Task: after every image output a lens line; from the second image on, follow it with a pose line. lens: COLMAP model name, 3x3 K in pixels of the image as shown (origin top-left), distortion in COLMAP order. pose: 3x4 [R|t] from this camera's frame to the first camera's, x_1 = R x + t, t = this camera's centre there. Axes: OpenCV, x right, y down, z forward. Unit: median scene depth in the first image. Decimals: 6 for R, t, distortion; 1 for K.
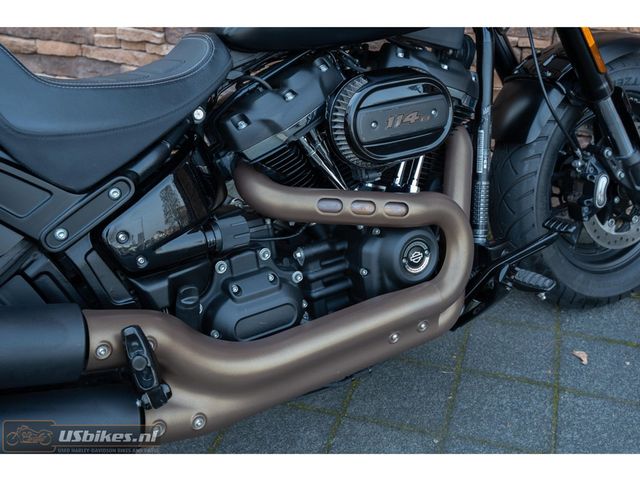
lens RADIAL K [[721.4, 0, 369.3], [0, 721.4, 211.0], [0, 0, 1]] dist [0.053016, 0.013298]
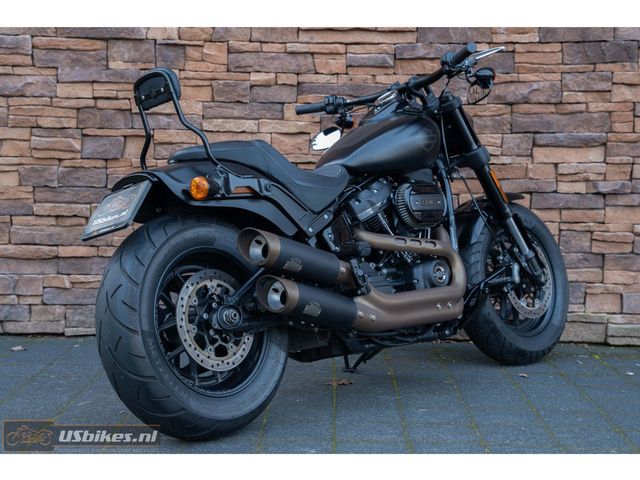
lens RADIAL K [[1090.9, 0, 320.0], [0, 1090.9, 240.0], [0, 0, 1]] dist [0.270633, 0.006938]
pose [[0.971481, -0.029733, 0.235247, -0.727651], [0.119428, 0.918435, -0.377112, 0.817833], [-0.204847, 0.394452, 0.895793, -1.237143]]
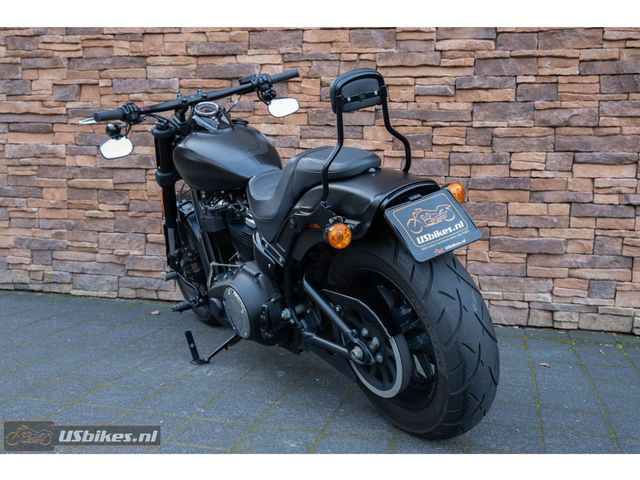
lens RADIAL K [[673.0, 0, 336.4], [0, 673.0, 239.4], [0, 0, 1]] dist [-0.025758, 0.024685]
pose [[0.999588, -0.002278, 0.028597, -0.276237], [0.012966, 0.925084, -0.379540, 0.552074], [-0.025590, 0.379755, 0.924733, -0.643937]]
